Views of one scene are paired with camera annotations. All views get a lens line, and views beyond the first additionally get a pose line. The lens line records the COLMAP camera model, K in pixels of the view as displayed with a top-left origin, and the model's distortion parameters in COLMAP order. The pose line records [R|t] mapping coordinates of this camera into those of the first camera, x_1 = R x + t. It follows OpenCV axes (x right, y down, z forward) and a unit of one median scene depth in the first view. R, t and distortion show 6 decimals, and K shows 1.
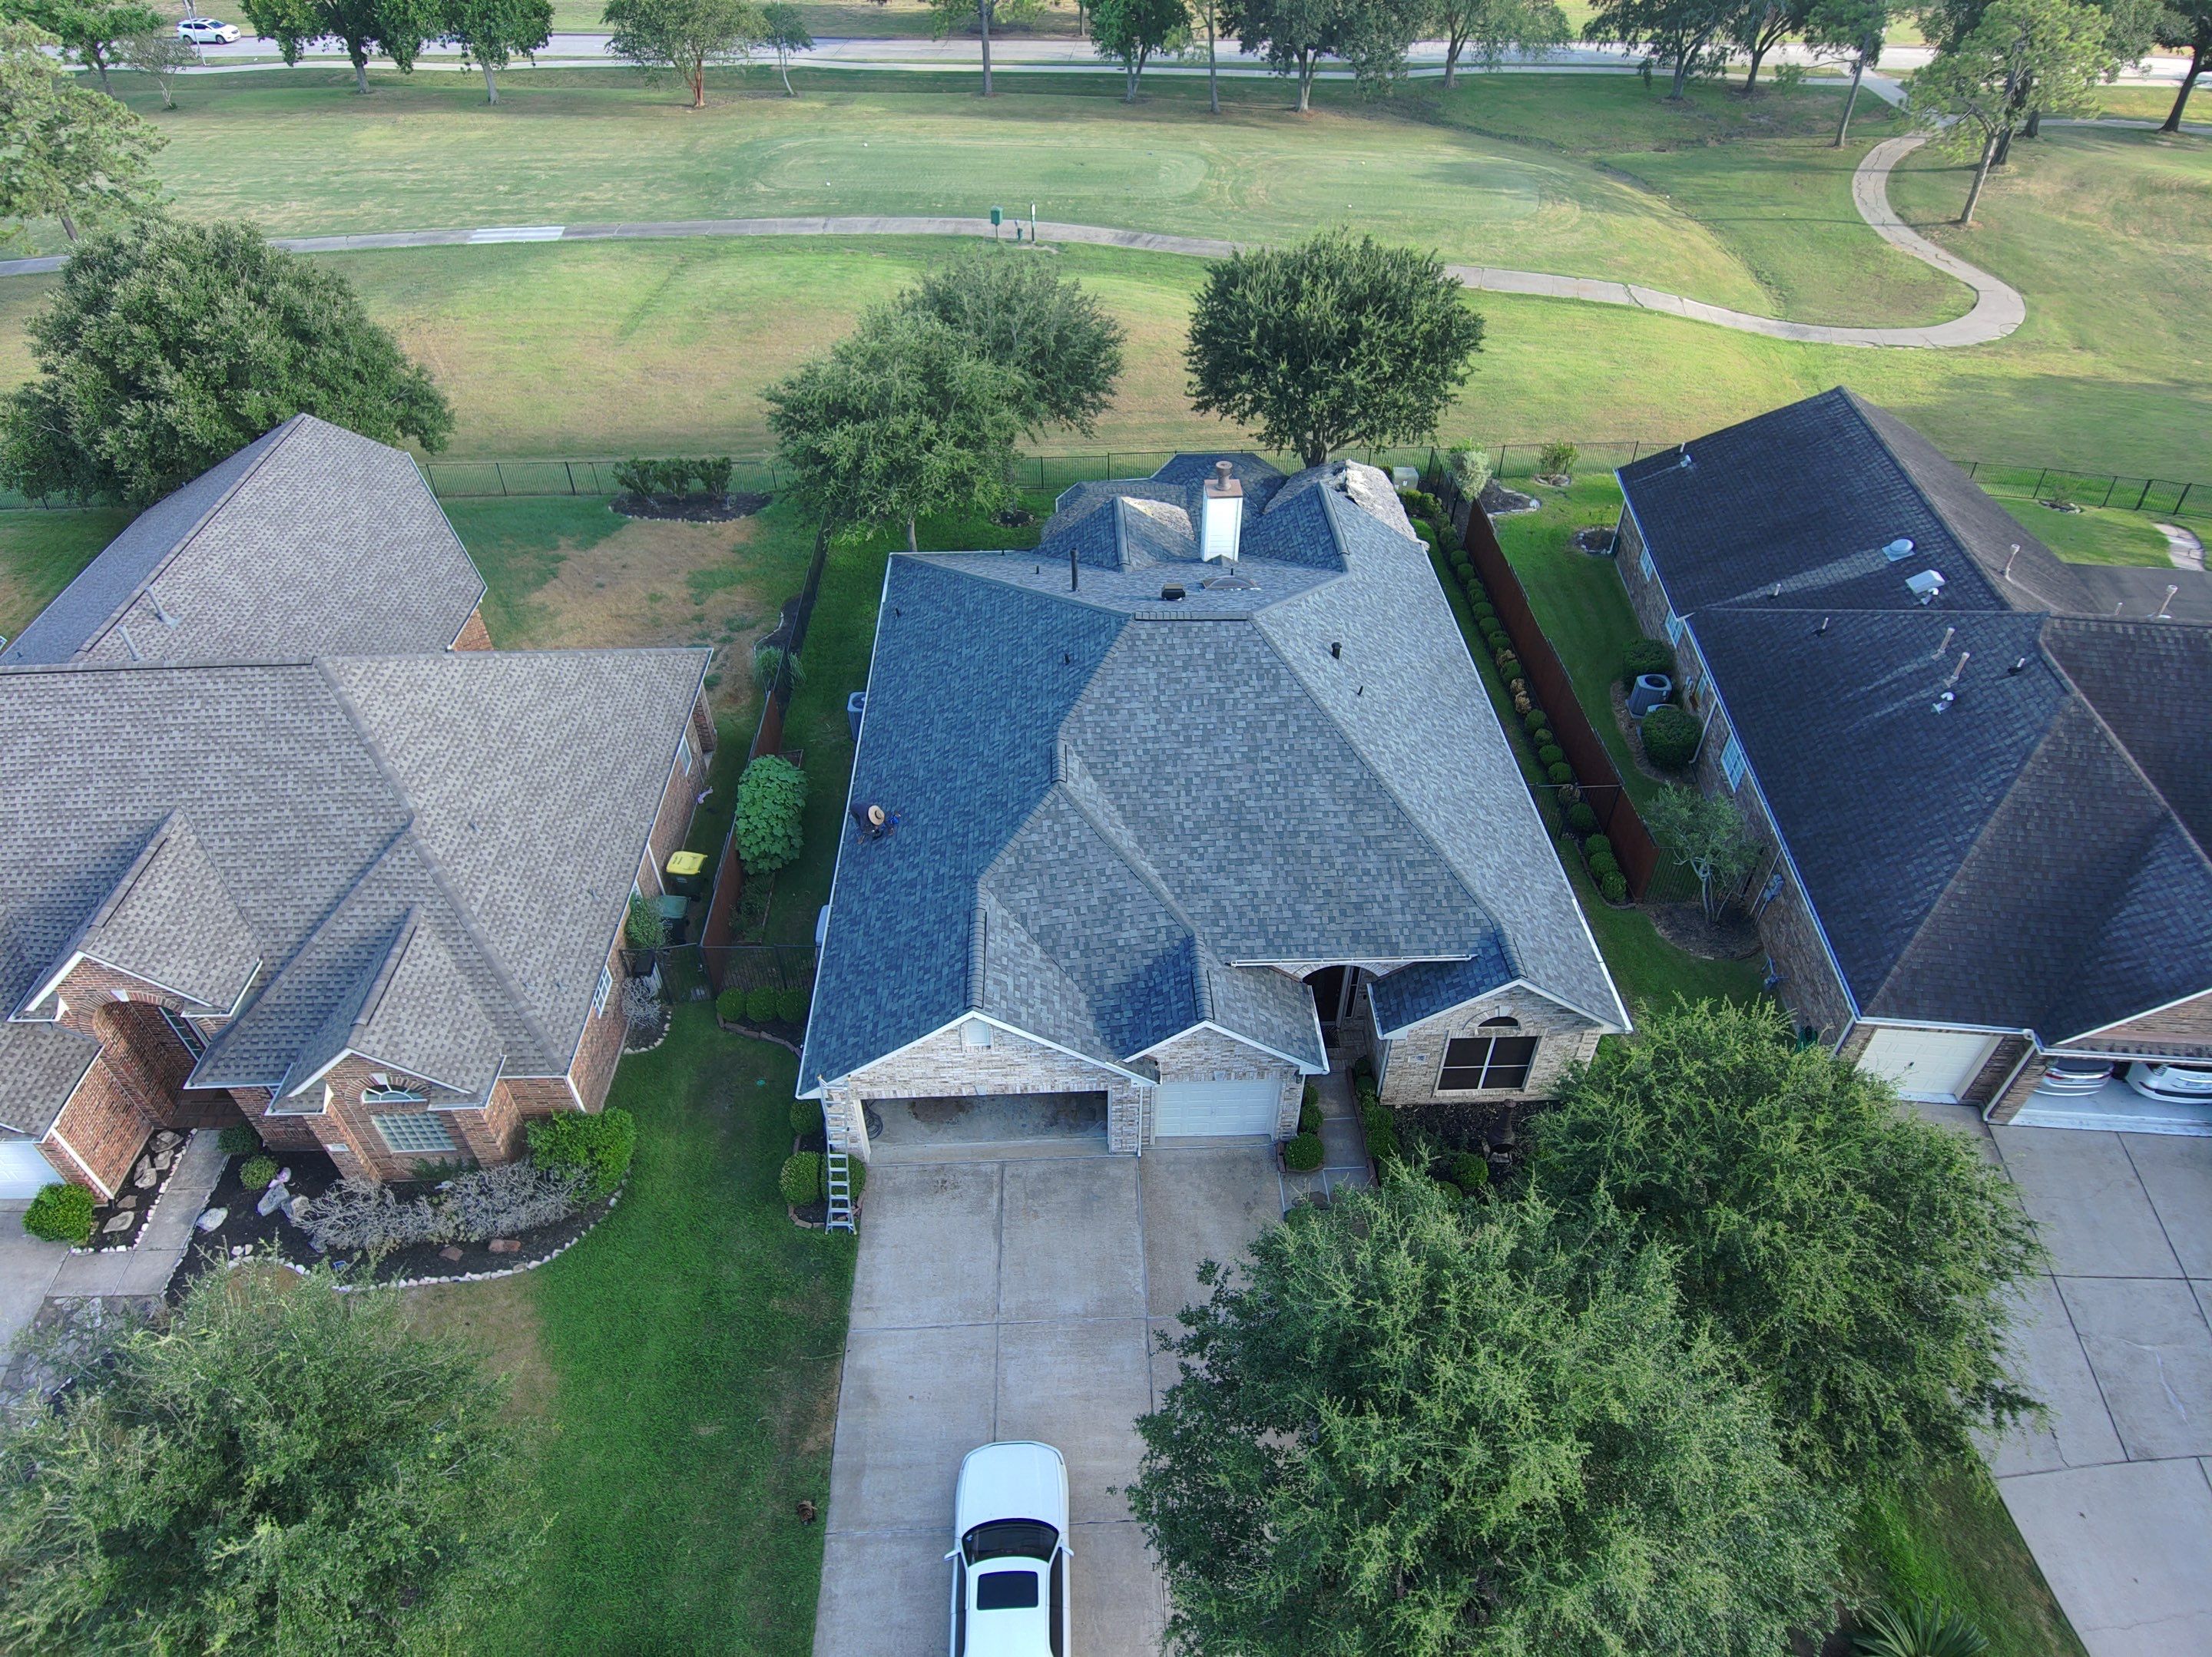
lens RADIAL K [[1296.2, 0, 1116.3], [0, 1296.2, 831.4], [0, 0, 1]] dist [0.091619, -0.121322]
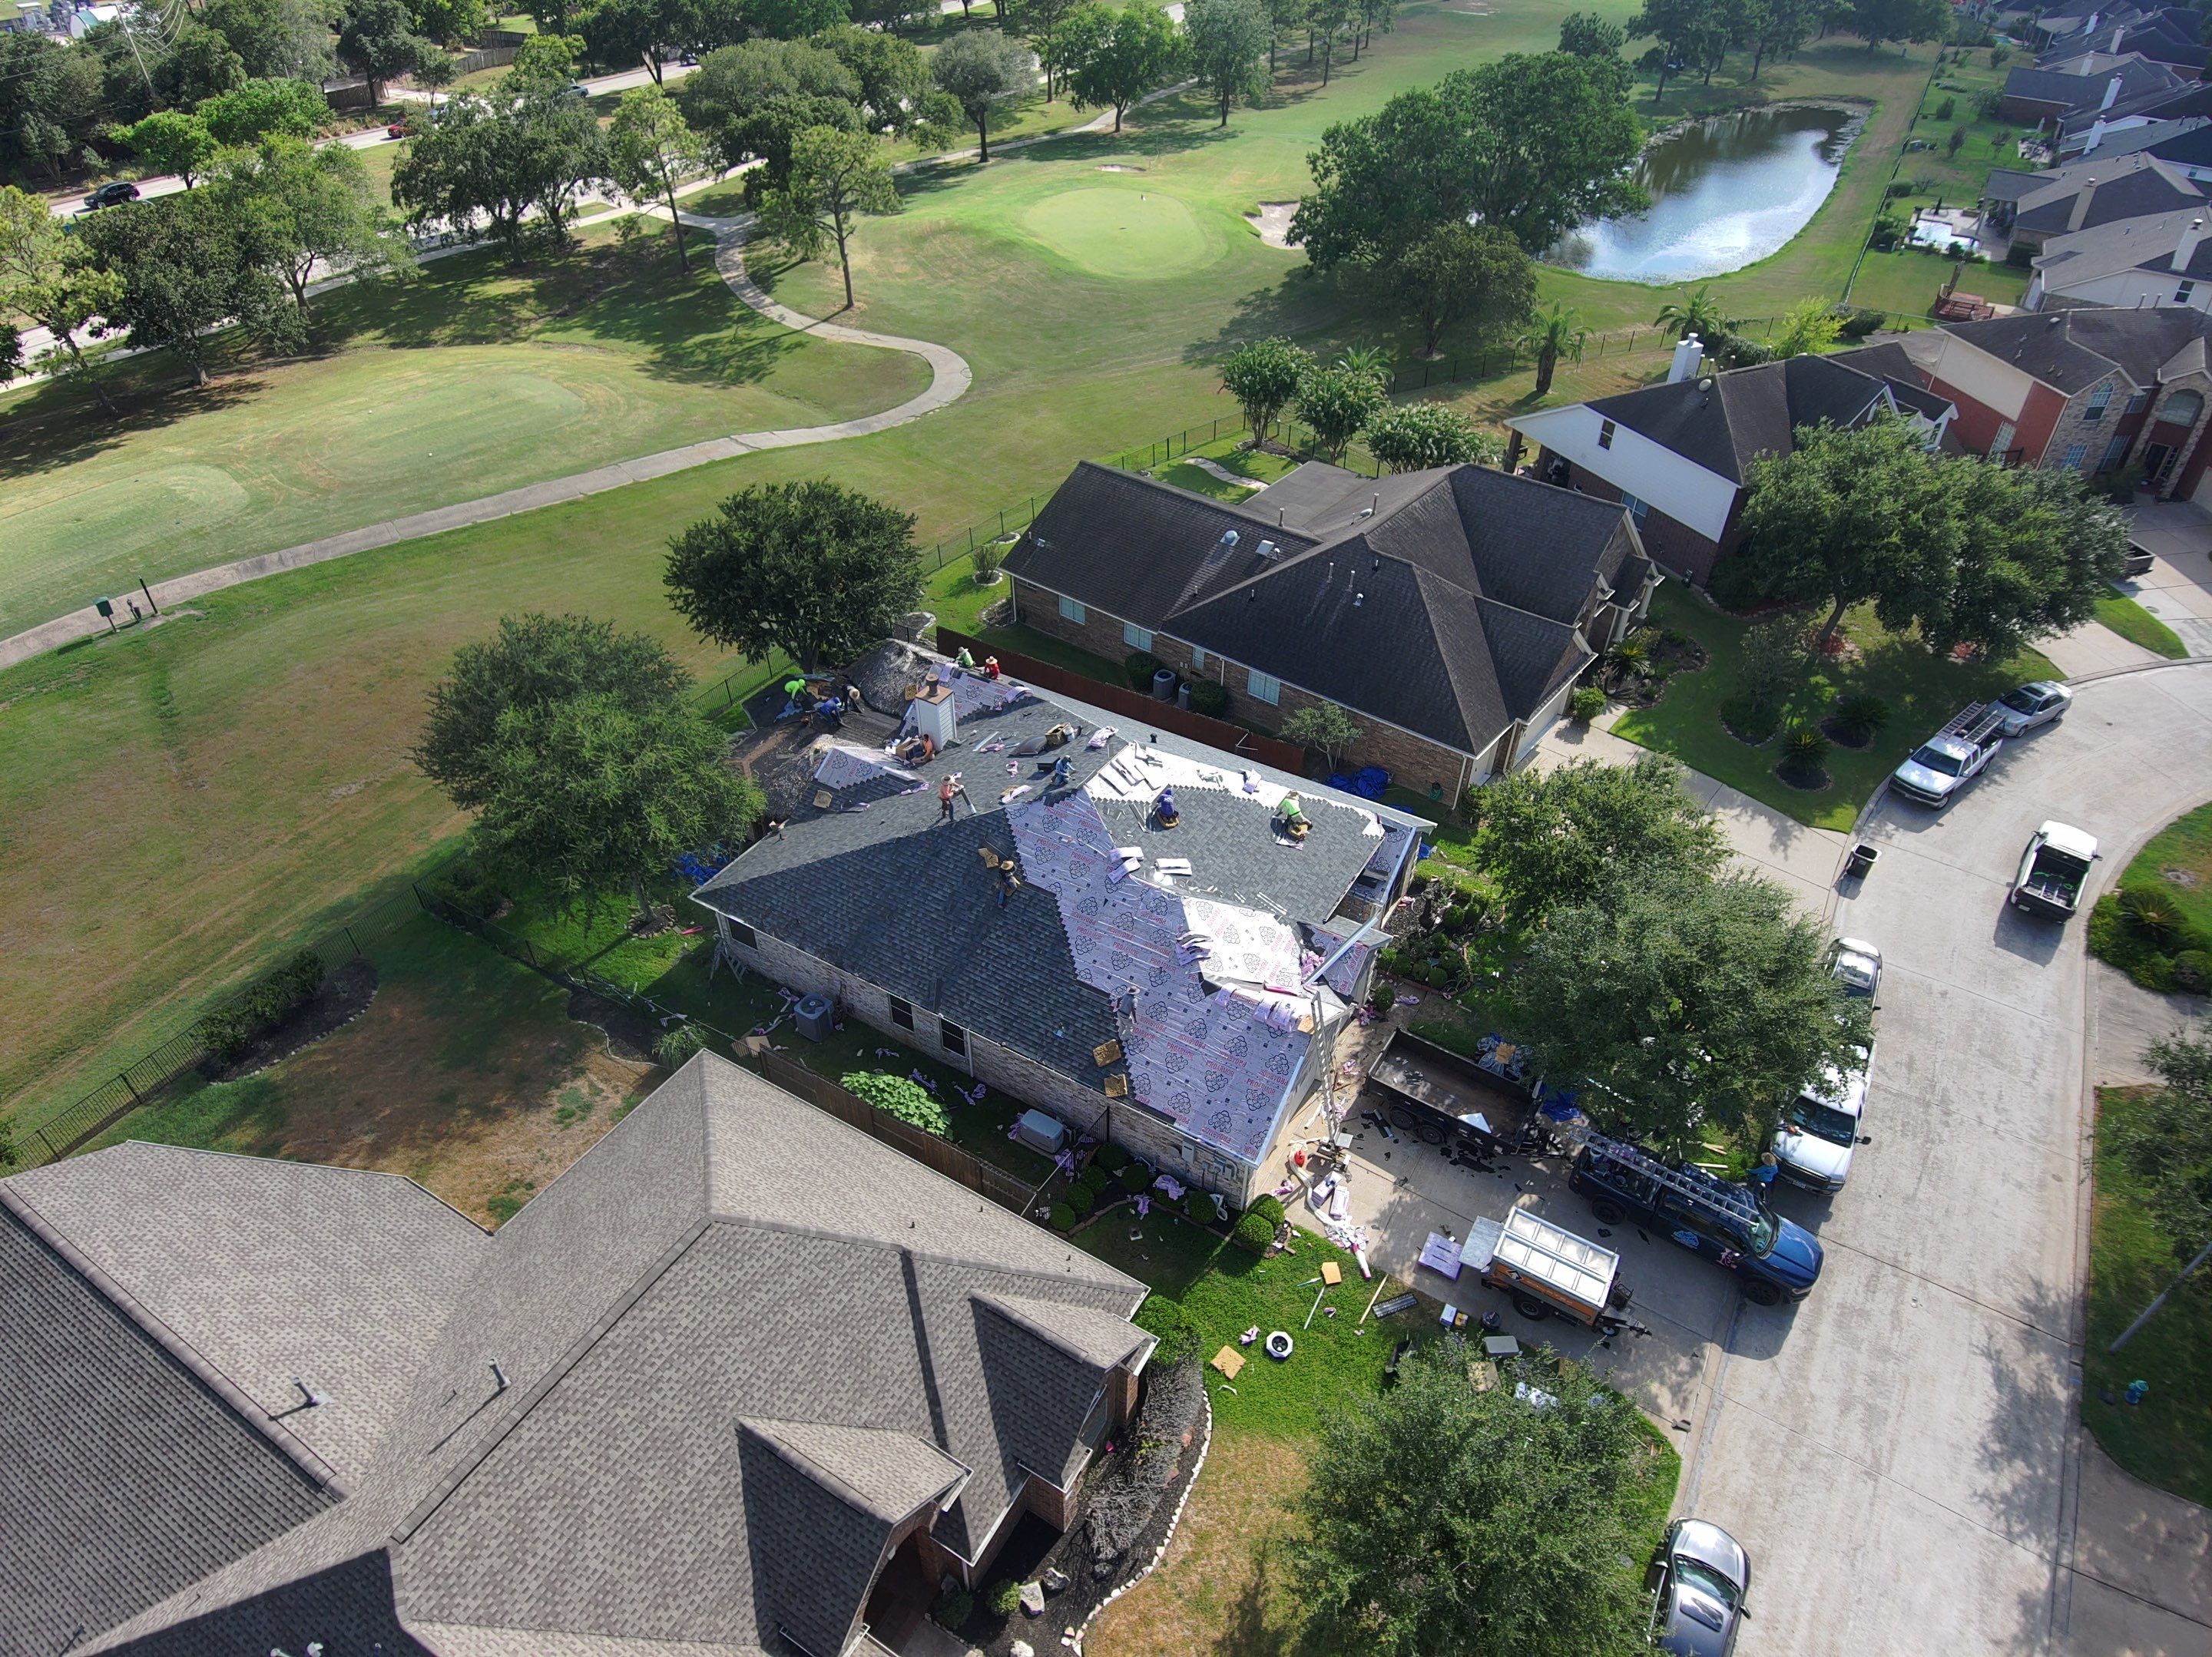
lens RADIAL K [[1296.2, 0, 1116.3], [0, 1296.2, 831.4], [0, 0, 1]] dist [0.091619, -0.121322]
pose [[0.546371, -0.524783, 0.652749, -0.932864], [0.548928, 0.813008, 0.194155, -0.393028], [-0.632580, 0.252231, 0.732272, -0.007835]]
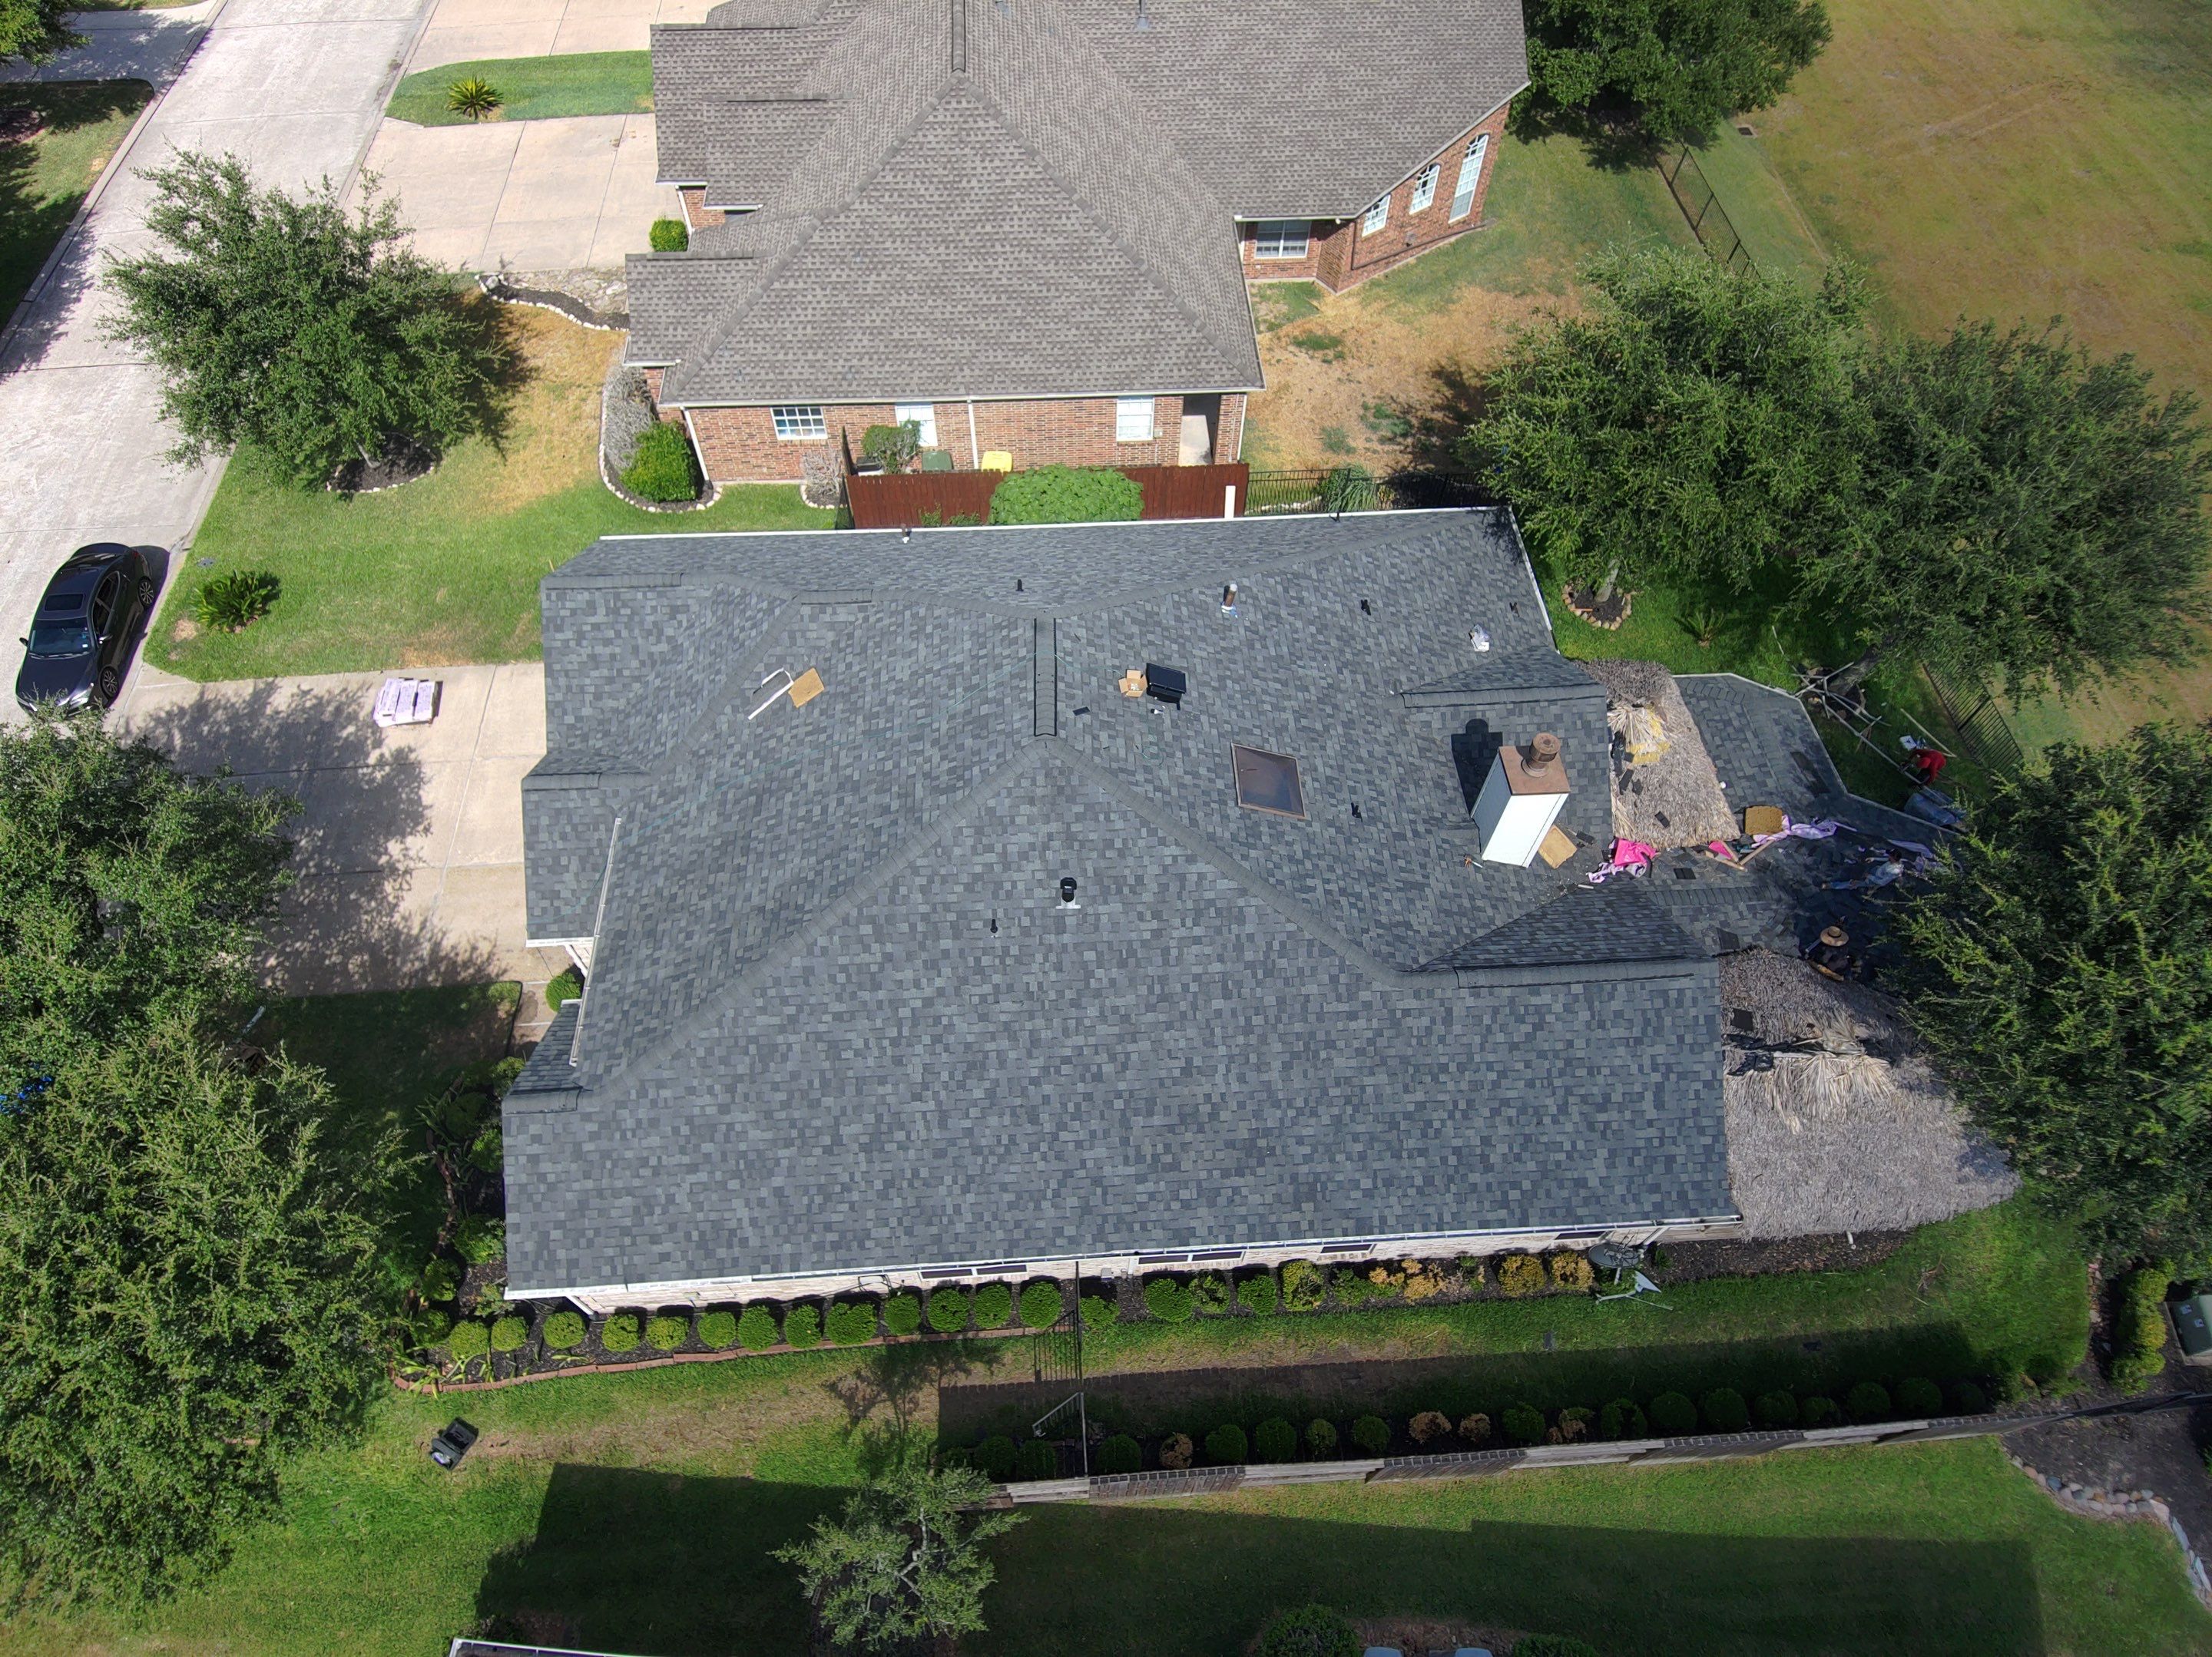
lens RADIAL K [[1296.2, 0, 1116.3], [0, 1296.2, 831.4], [0, 0, 1]] dist [0.091619, -0.121322]
pose [[0.027502, 0.834302, -0.550621, 0.561816], [-0.680160, 0.419279, 0.601321, -0.626766], [0.732547, 0.357973, 0.578991, 0.674010]]
